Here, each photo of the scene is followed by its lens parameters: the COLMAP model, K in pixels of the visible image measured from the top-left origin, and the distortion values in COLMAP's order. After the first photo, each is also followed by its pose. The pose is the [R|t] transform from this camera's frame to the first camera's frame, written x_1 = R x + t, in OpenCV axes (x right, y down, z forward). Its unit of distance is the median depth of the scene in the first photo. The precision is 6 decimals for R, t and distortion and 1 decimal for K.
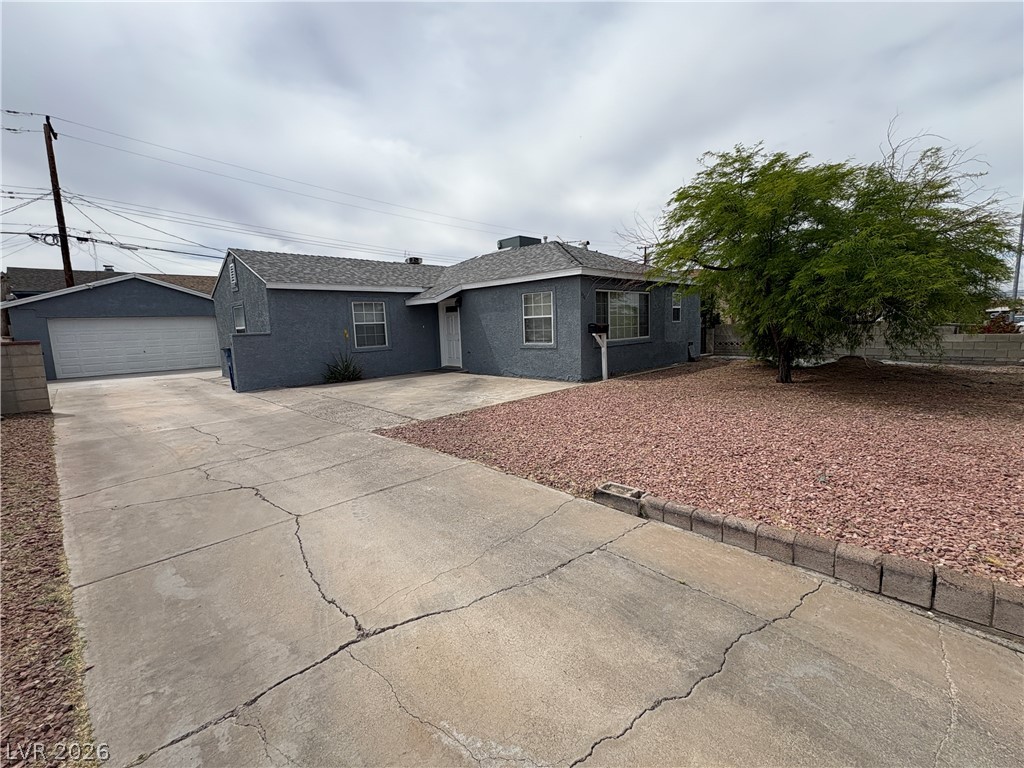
lens RADIAL K [[461.4, 0, 532.5], [0, 461.4, 384.0], [0, 0, 1]] dist [0.000426, -0.000227]
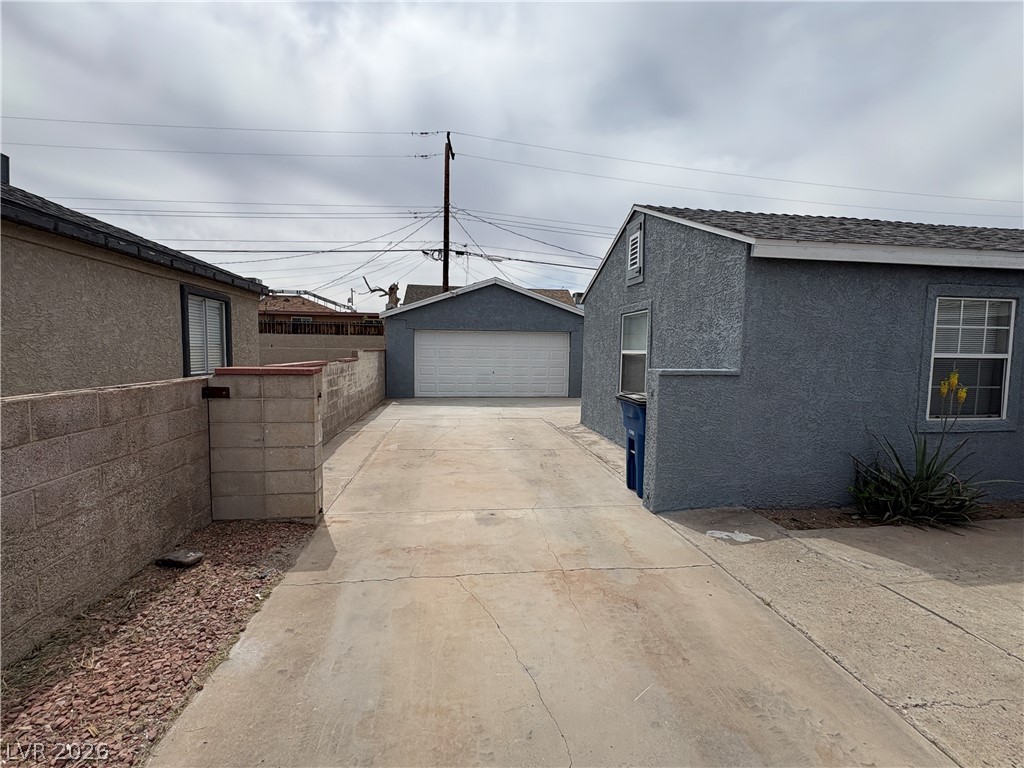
lens RADIAL K [[461.4, 0, 508.8], [0, 461.4, 383.1], [0, 0, 1]] dist [0.000426, -0.000227]
pose [[0.783288, 0.089476, -0.615186, -0.275056], [-0.120079, 0.992728, -0.008504, -0.042144], [0.609951, 0.080532, 0.788336, 0.326423]]
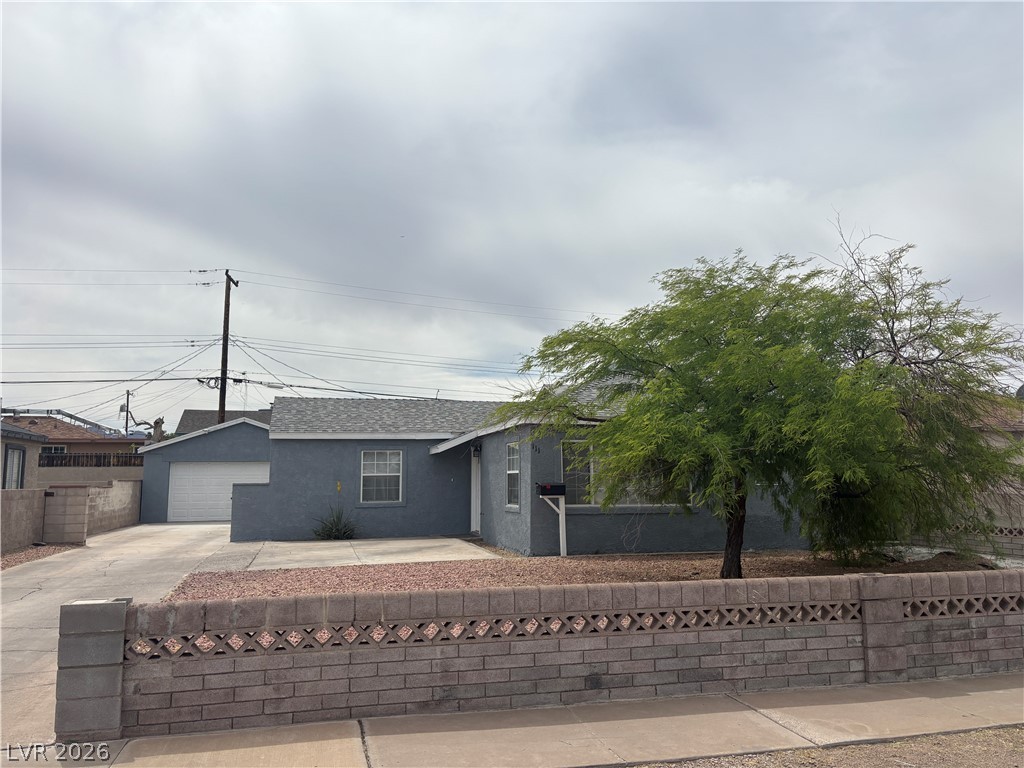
lens RADIAL K [[785.2, 0, 519.1], [0, 785.2, 376.7], [0, 0, 1]] dist [0.028586, -0.009145]
pose [[0.858729, -0.039103, -0.510935, 0.426606], [-0.087631, 0.971190, -0.221609, -0.003065], [0.504881, 0.235076, 0.830563, -0.099429]]
